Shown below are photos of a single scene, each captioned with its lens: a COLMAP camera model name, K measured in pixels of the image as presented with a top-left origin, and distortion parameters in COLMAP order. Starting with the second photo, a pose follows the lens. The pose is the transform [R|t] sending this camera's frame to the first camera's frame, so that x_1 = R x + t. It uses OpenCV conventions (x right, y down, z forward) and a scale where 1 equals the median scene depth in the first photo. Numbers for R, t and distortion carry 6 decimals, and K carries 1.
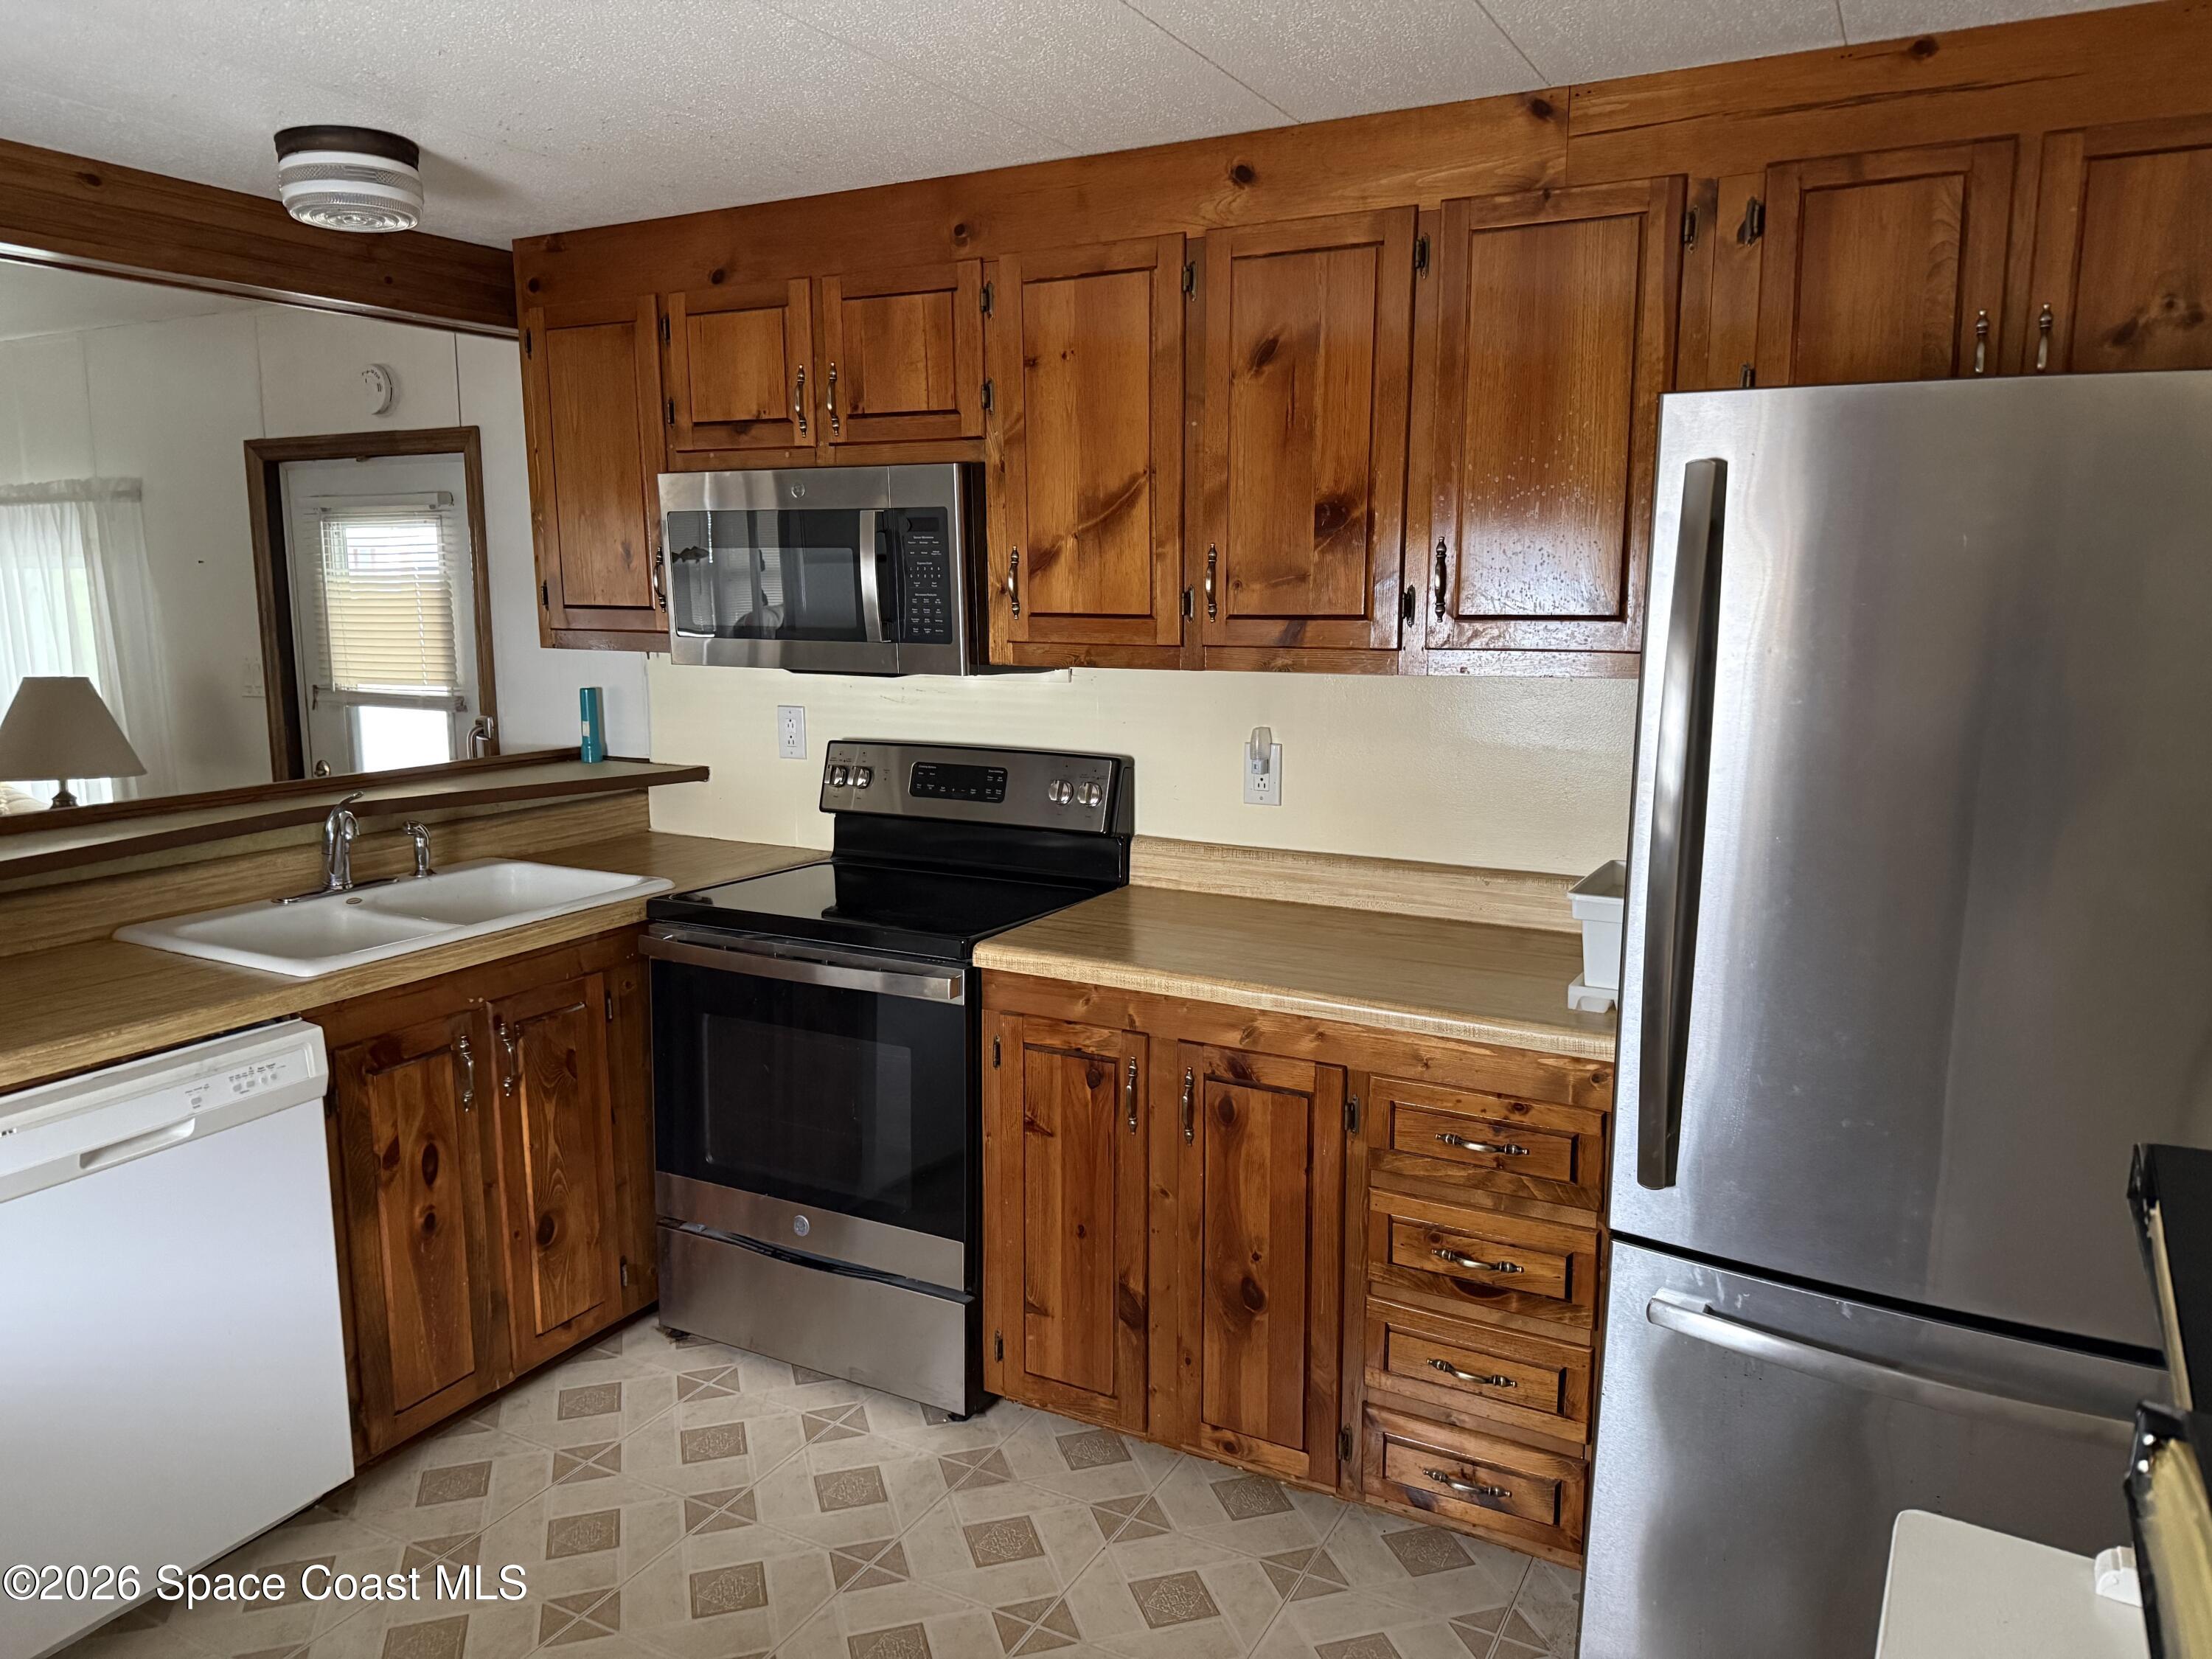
lens RADIAL K [[1555.1, 0, 1106.0], [0, 1555.1, 829.5], [0, 0, 1]] dist [0.197258, -0.264380]
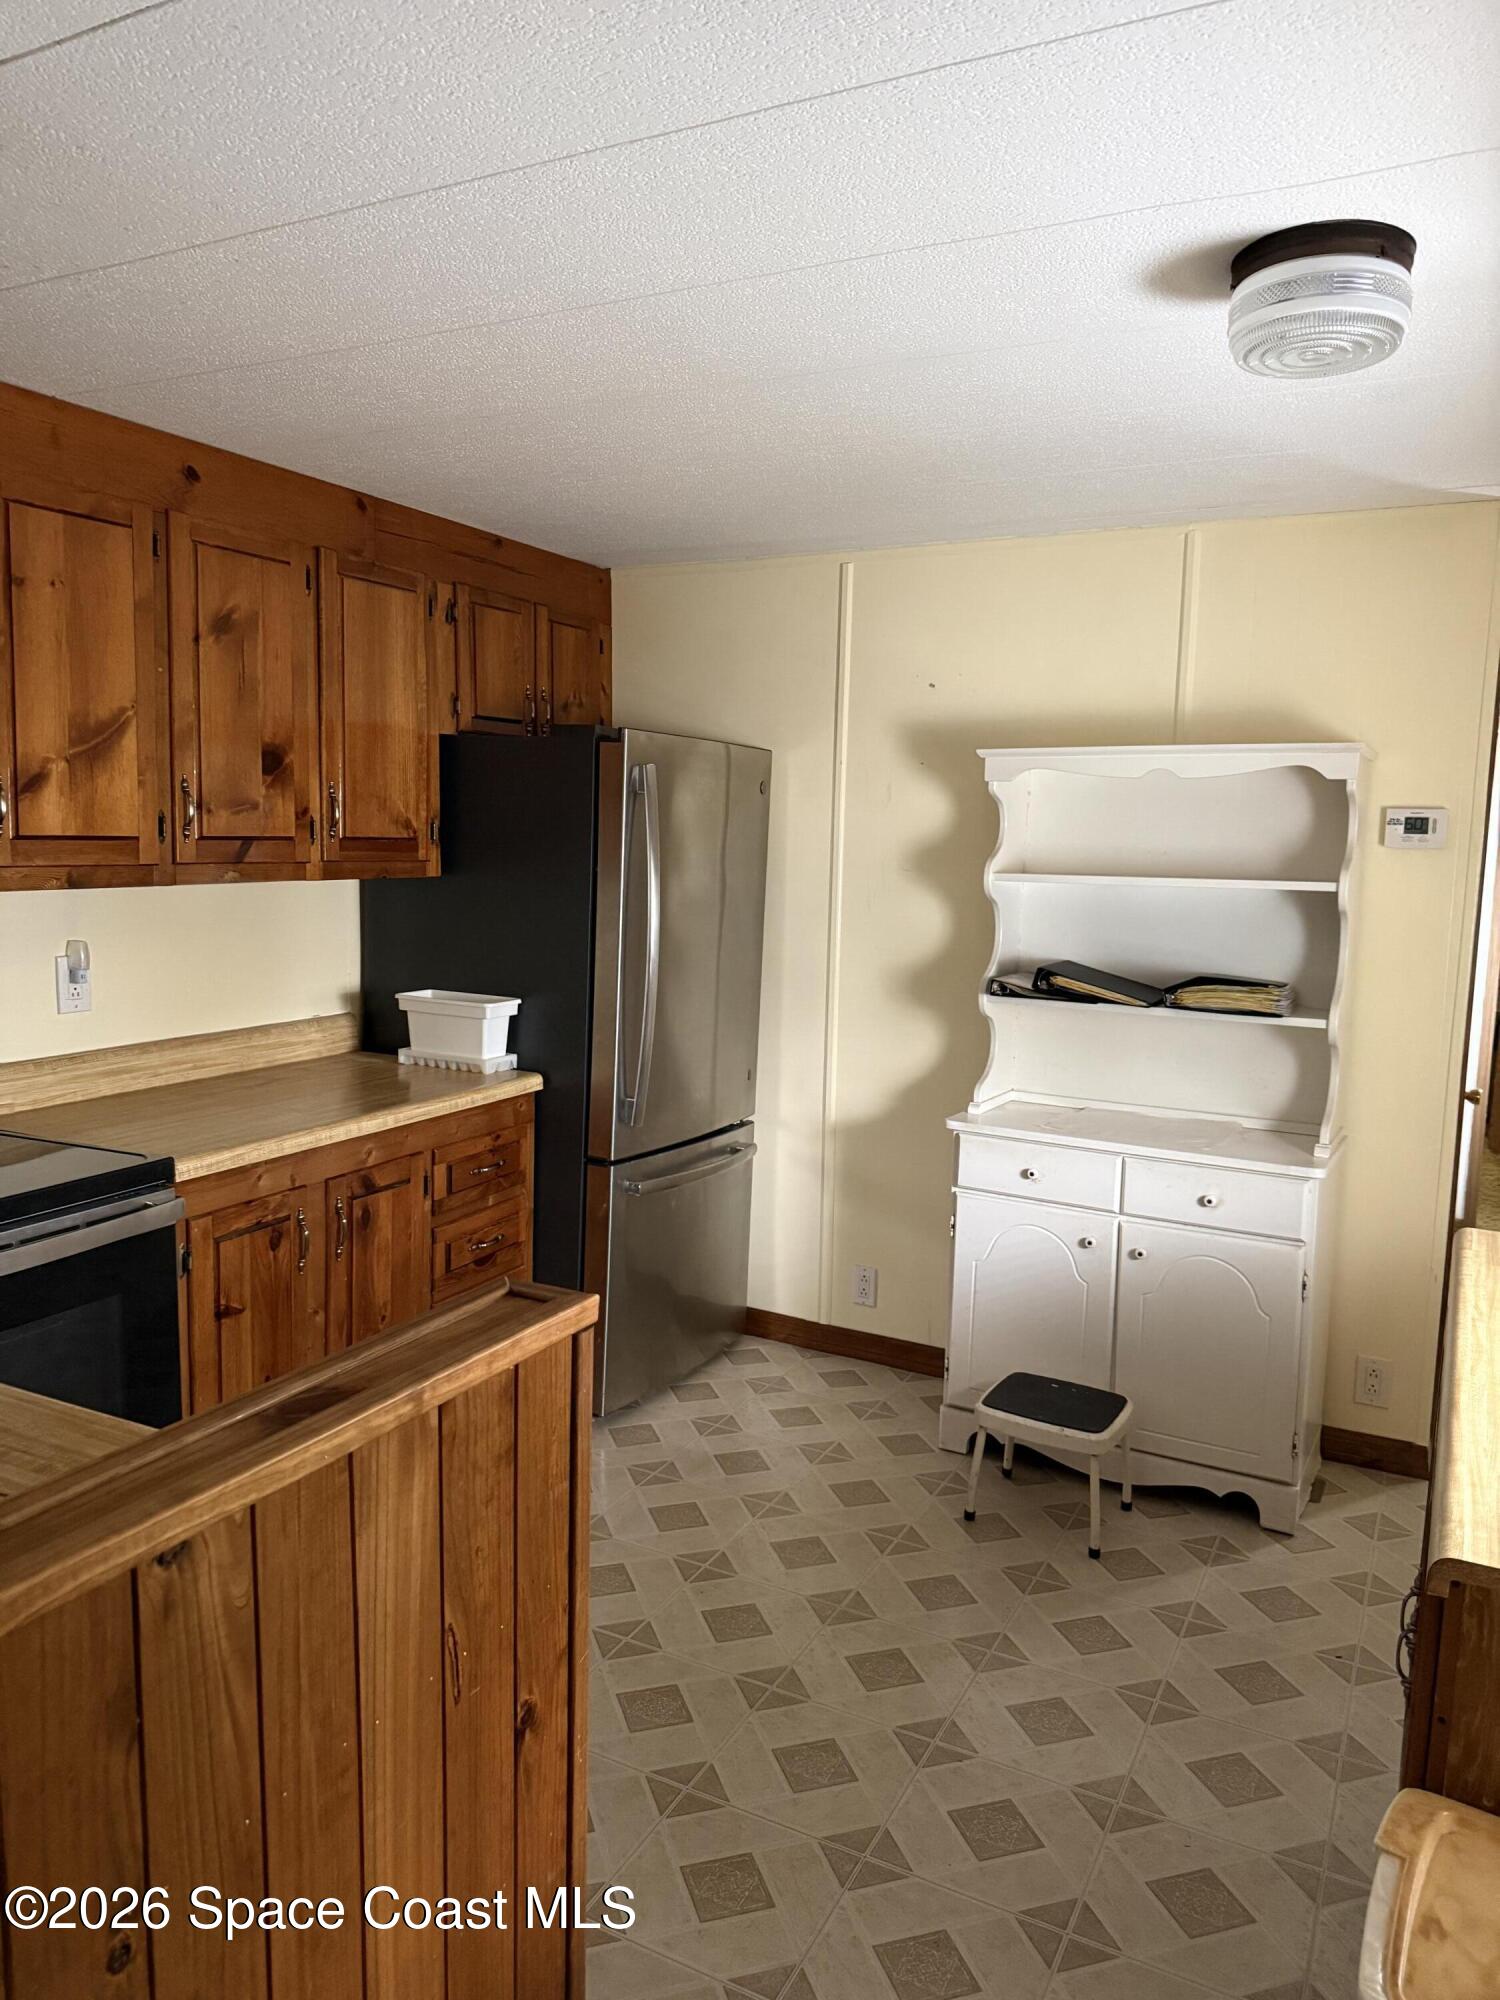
lens RADIAL K [[1406.0, 0, 750.0], [0, 1406.0, 1000.0], [0, 0, 1]] dist [0.197258, -0.264380]
pose [[-0.008562, -0.123789, 0.992272, -0.993876], [0.145991, 0.981521, 0.123707, -0.089667], [-0.989249, 0.145922, 0.009669, 0.594975]]
